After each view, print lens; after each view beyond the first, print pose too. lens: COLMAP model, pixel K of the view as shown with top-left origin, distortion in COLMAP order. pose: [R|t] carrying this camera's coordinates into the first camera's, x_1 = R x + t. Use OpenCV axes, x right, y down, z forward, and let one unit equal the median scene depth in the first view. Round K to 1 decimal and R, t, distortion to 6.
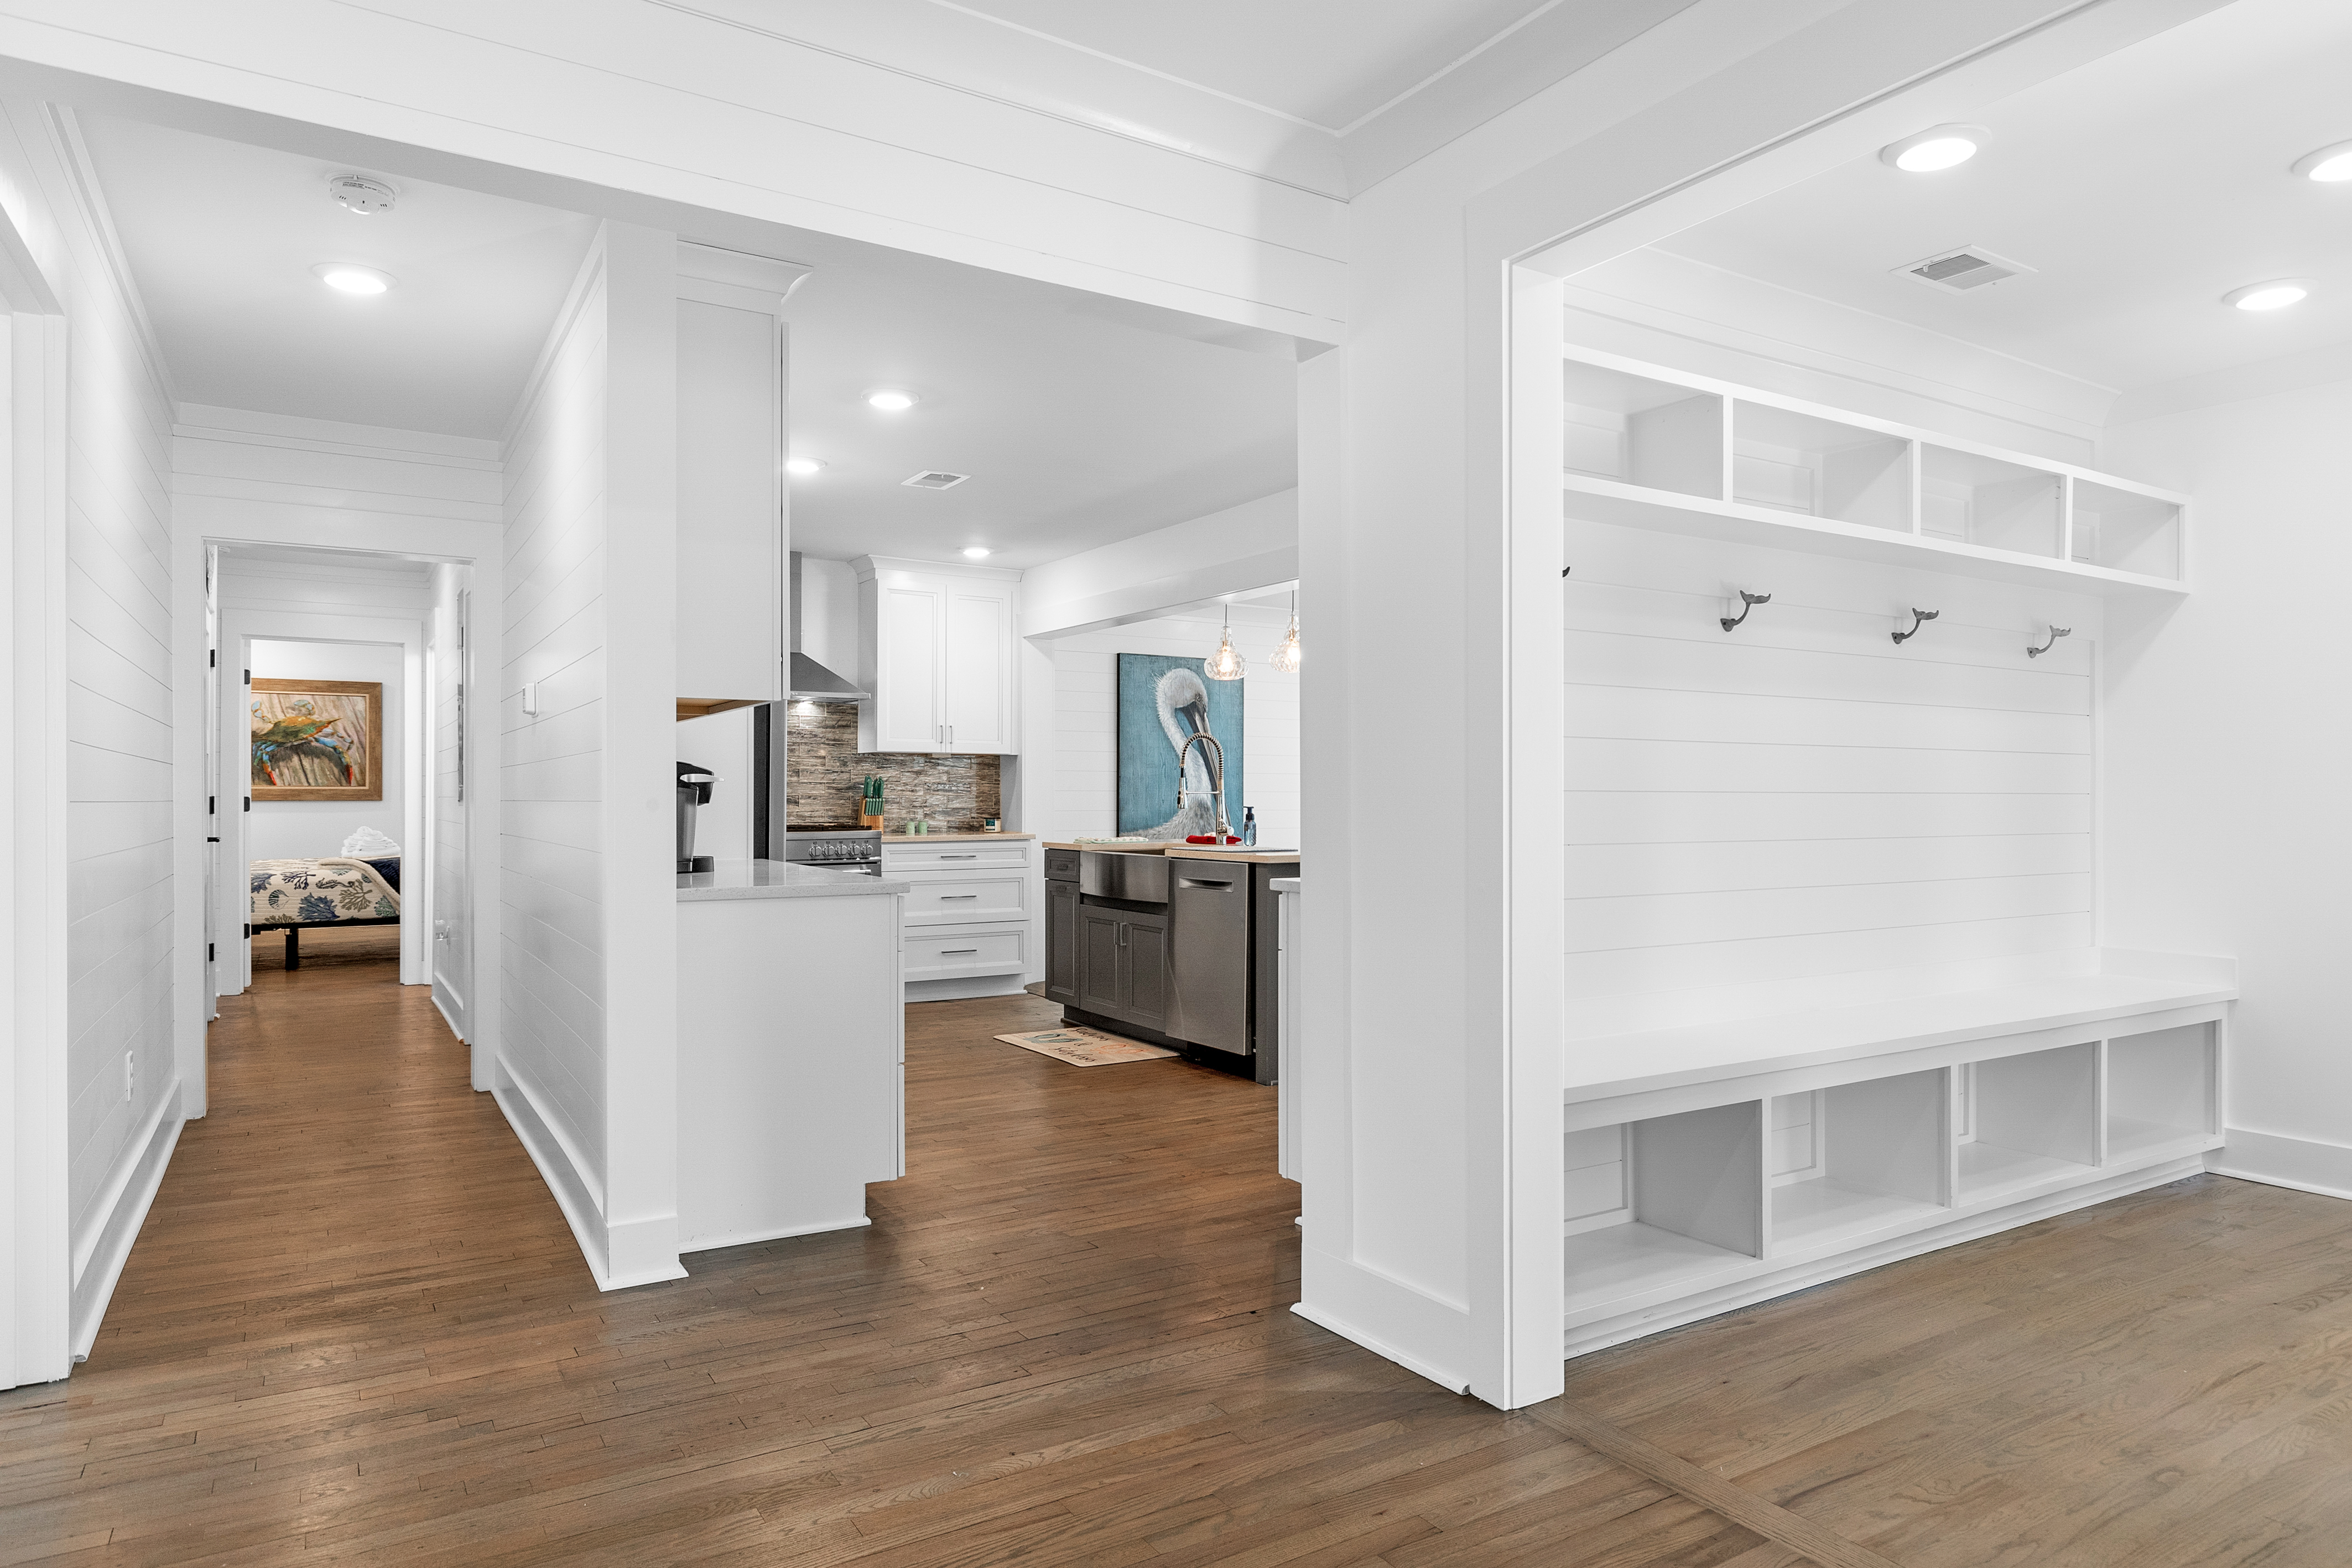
lens RADIAL K [[1480.3, 0, 1174.0], [0, 1480.3, 784.2], [0, 0, 1]] dist [-0.000306, -0.000050]
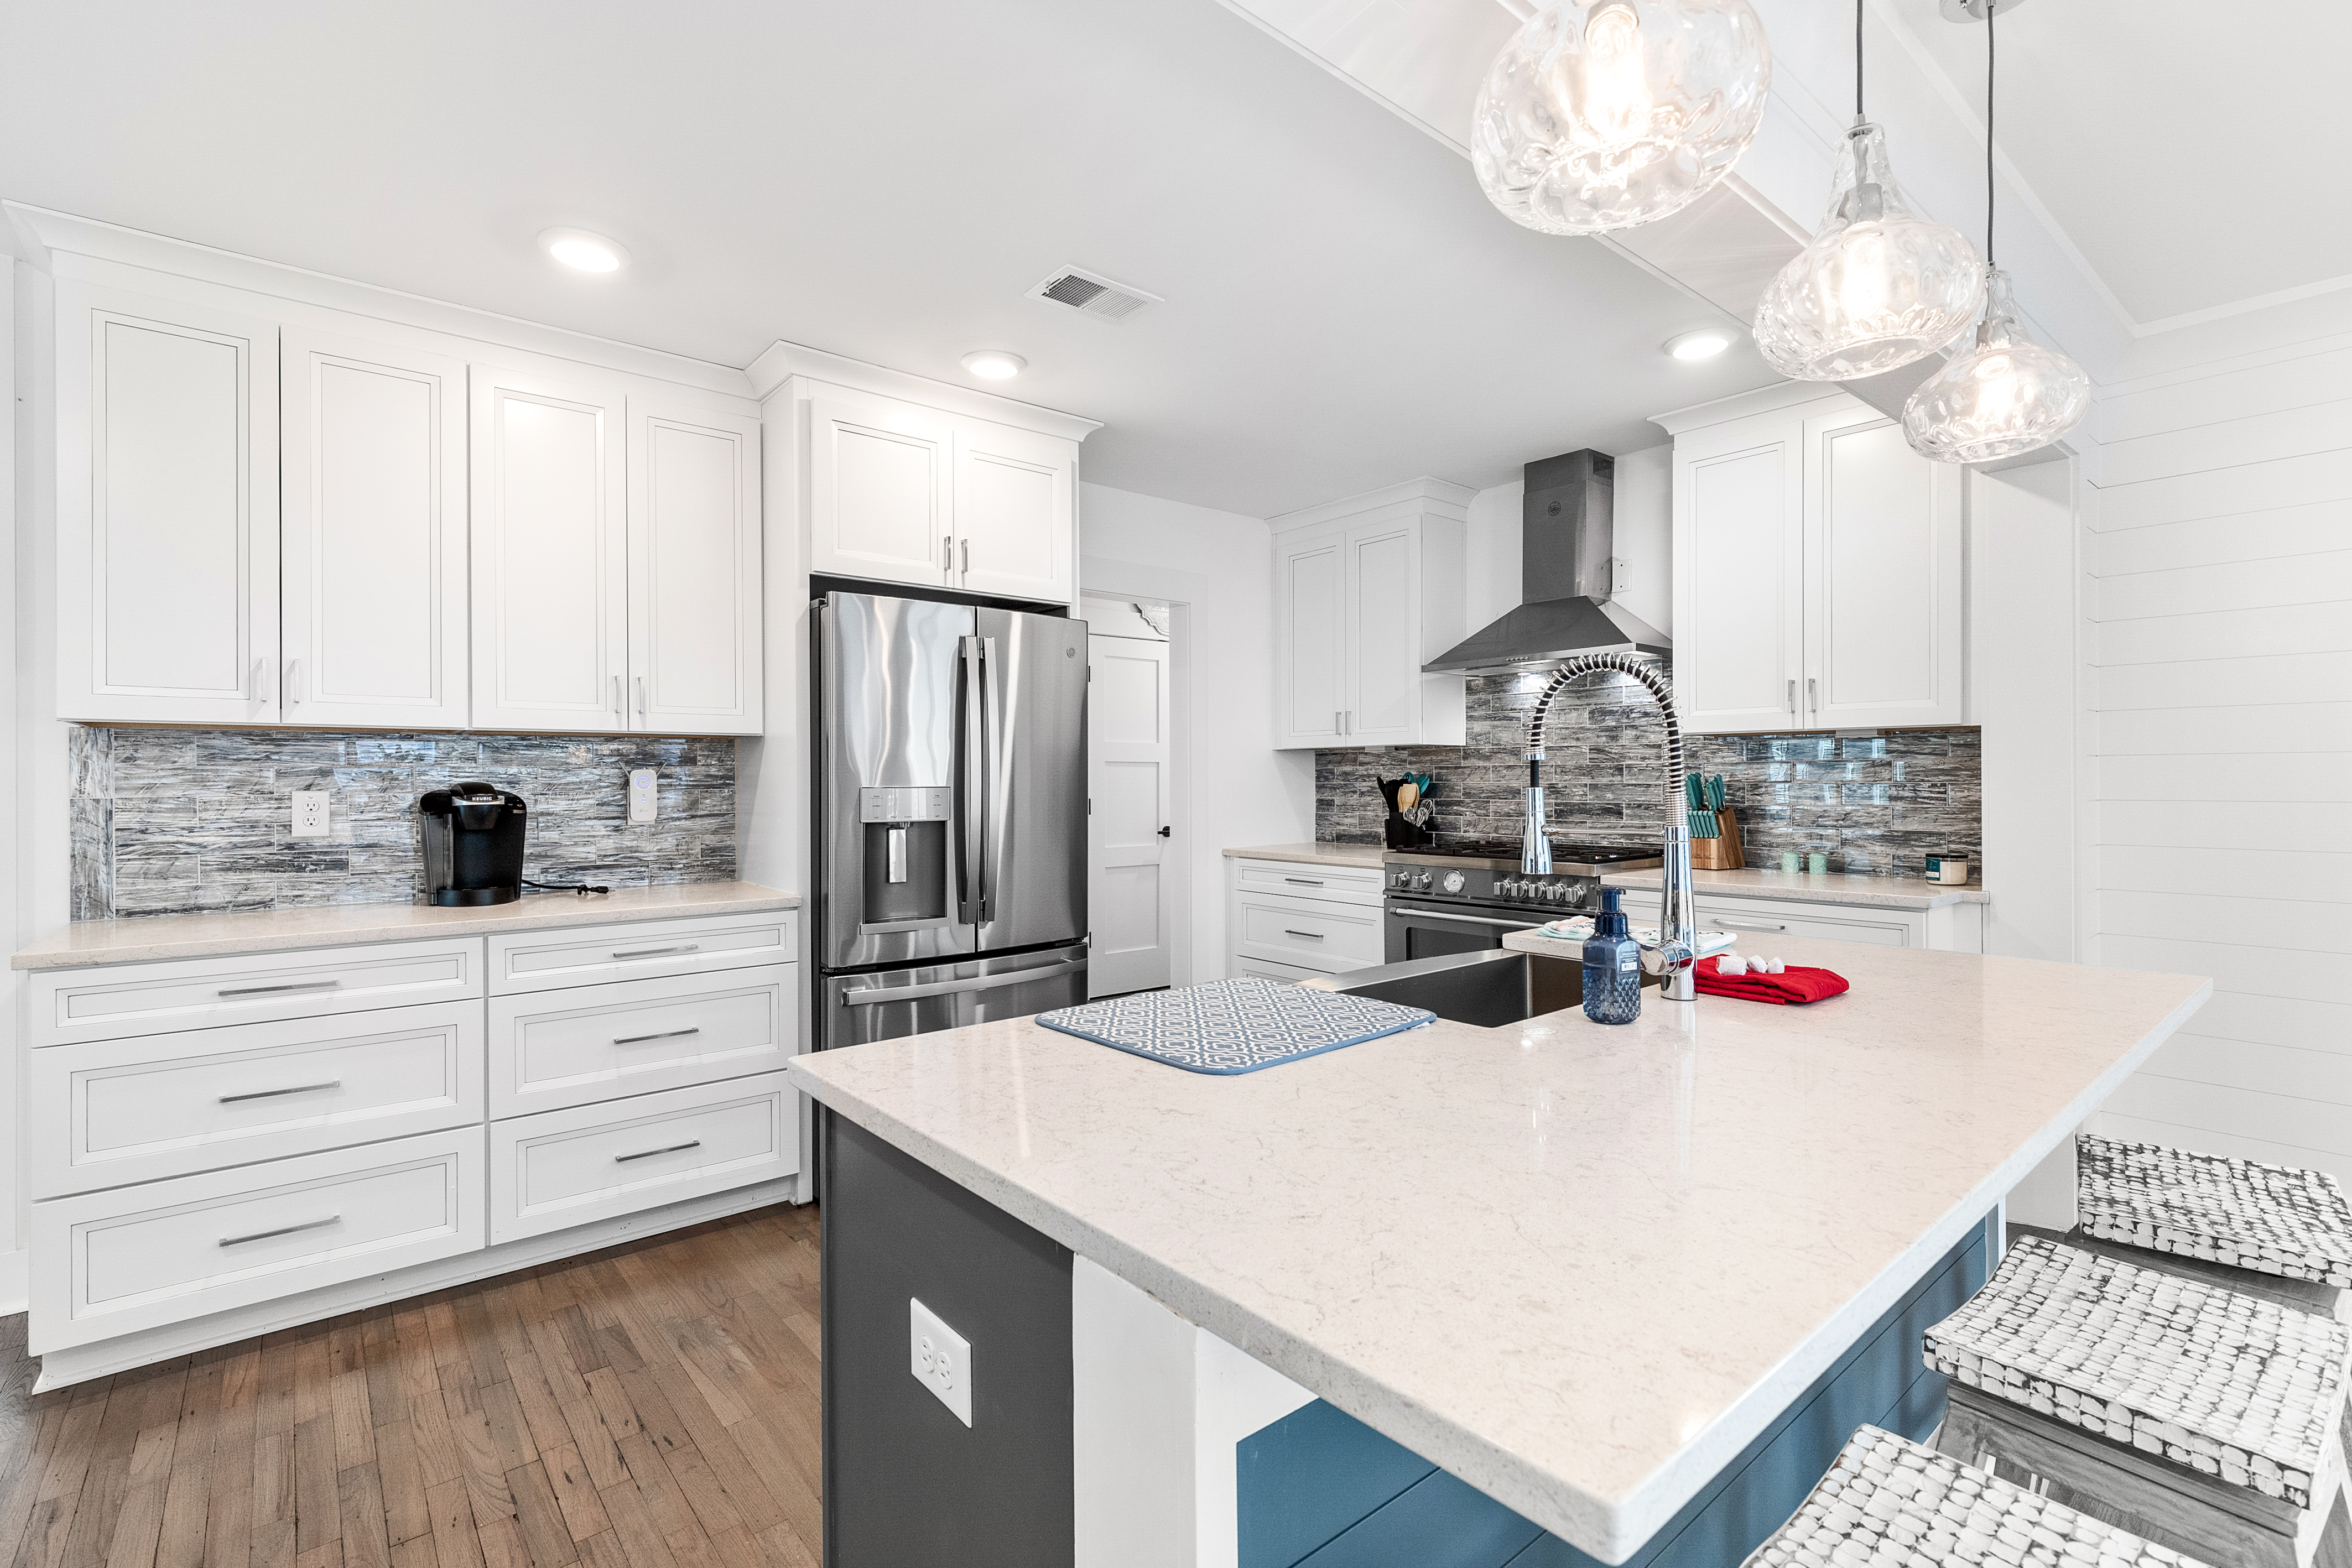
lens RADIAL K [[1059.9, 0, 1170.9], [0, 1059.9, 789.0], [0, 0, 1]] dist [-0.001954, -0.000391]
pose [[0.162361, -0.000944, -0.986731, 0.188293], [0.003146, 0.999995, -0.000439, 0.000487], [0.986726, -0.003033, 0.162363, 0.691728]]
